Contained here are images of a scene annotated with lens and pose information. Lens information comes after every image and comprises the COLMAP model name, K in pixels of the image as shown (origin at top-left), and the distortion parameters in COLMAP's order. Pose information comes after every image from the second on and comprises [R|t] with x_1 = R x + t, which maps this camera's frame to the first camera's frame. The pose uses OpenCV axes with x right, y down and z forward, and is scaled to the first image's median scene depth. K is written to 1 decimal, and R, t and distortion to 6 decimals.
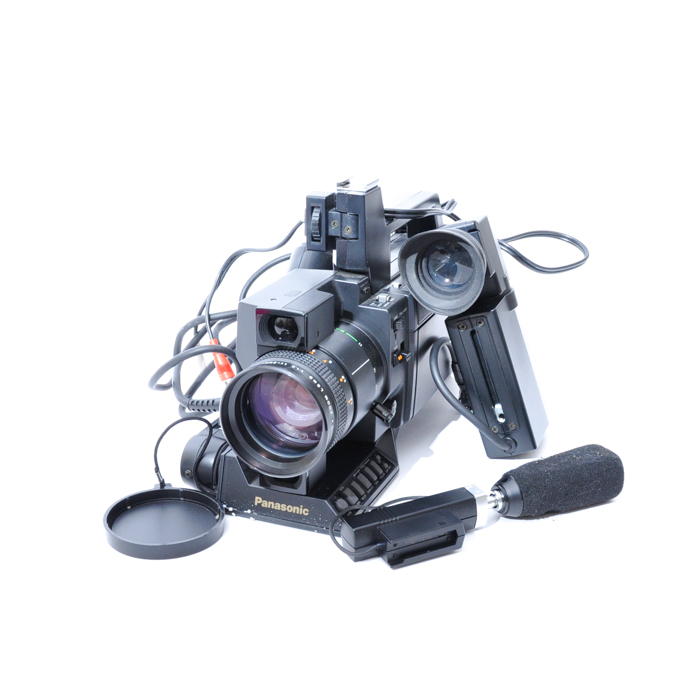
lens RADIAL K [[1092.8, 0, 350.0], [0, 1092.8, 350.0], [0, 0, 1]] dist [-0.032150, 0.030199]
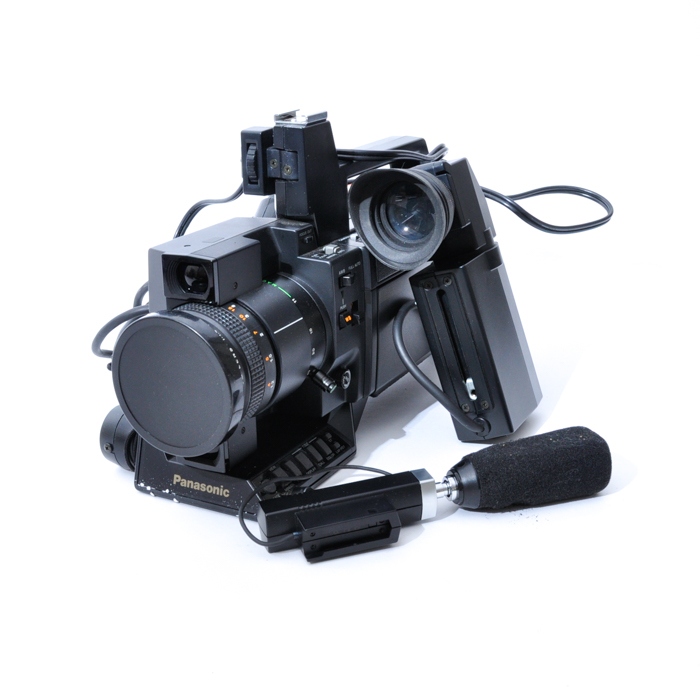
lens RADIAL K [[1092.8, 0, 350.0], [0, 1092.8, 350.0], [0, 0, 1]] dist [-0.032150, 0.030199]
pose [[0.989999, 0.017421, -0.139997, 0.170491], [-0.018275, 0.999821, -0.004821, 0.036041], [0.139888, 0.007331, 0.990140, 0.152114]]
